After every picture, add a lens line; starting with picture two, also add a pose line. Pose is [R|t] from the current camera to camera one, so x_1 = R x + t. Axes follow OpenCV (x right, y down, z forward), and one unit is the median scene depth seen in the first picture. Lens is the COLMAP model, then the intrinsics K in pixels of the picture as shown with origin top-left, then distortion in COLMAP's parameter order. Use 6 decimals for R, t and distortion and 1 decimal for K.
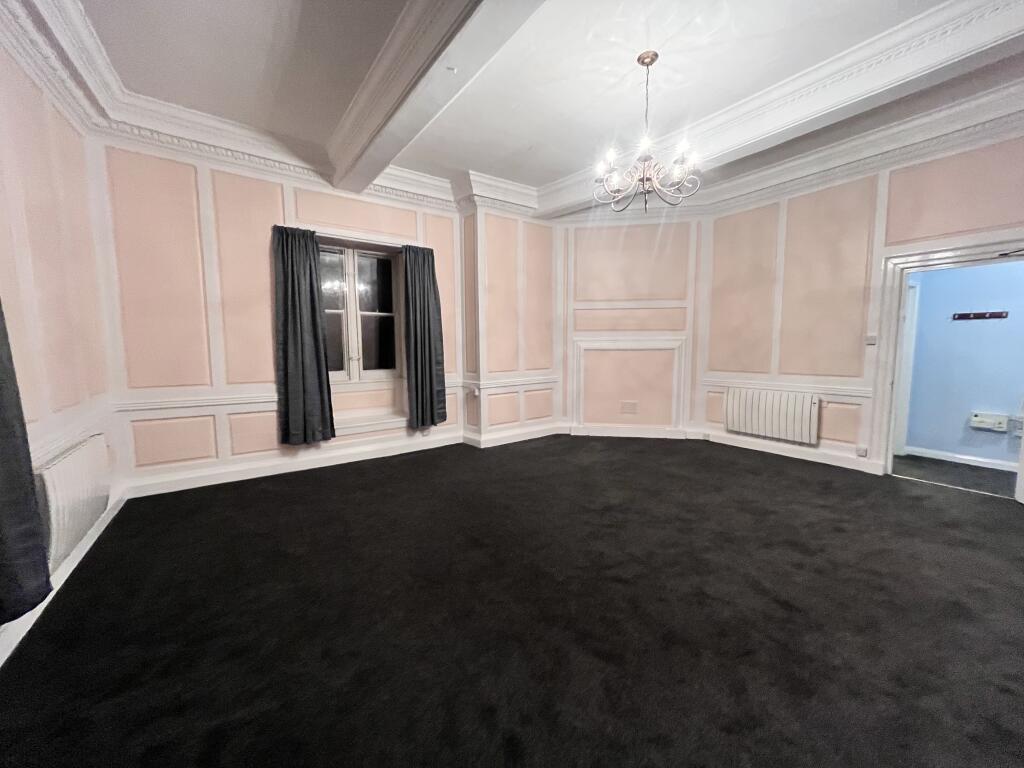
lens RADIAL K [[411.0, 0, 505.3], [0, 411.0, 391.1], [0, 0, 1]] dist [-0.005077, 0.000014]
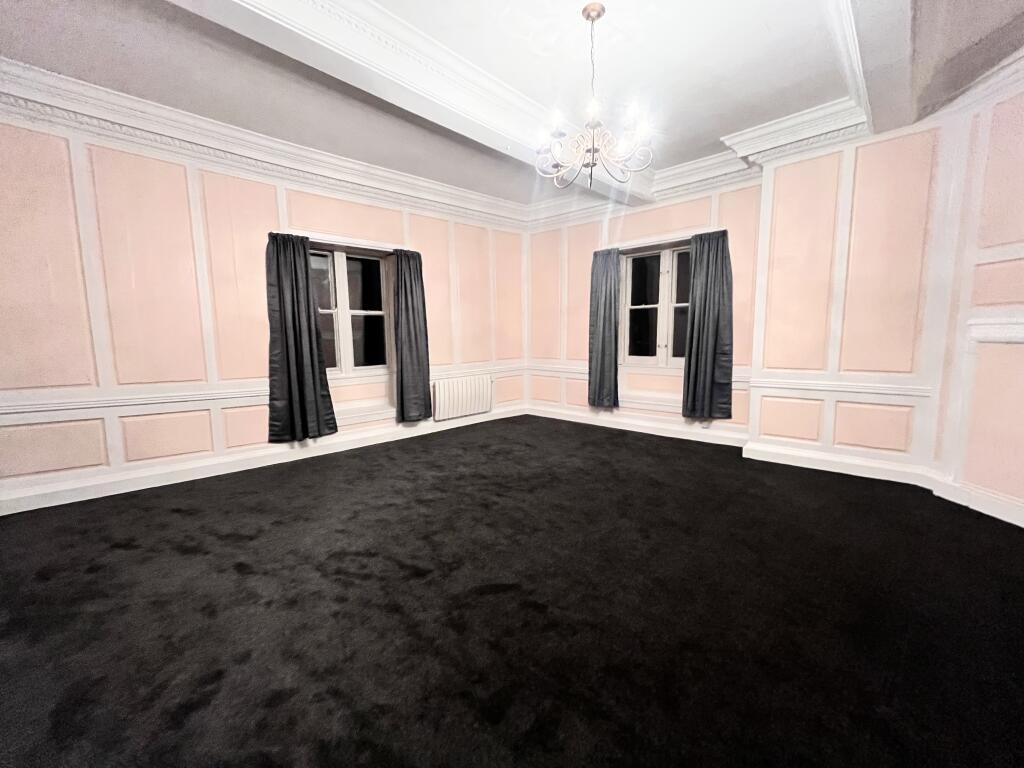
lens RADIAL K [[411.0, 0, 510.2], [0, 411.0, 387.8], [0, 0, 1]] dist [-0.005077, 0.000014]
pose [[0.182092, 0.122968, -0.975562, 0.642675], [-0.105091, 0.988900, 0.105033, -0.037812], [0.977649, 0.083397, 0.192994, 0.356386]]
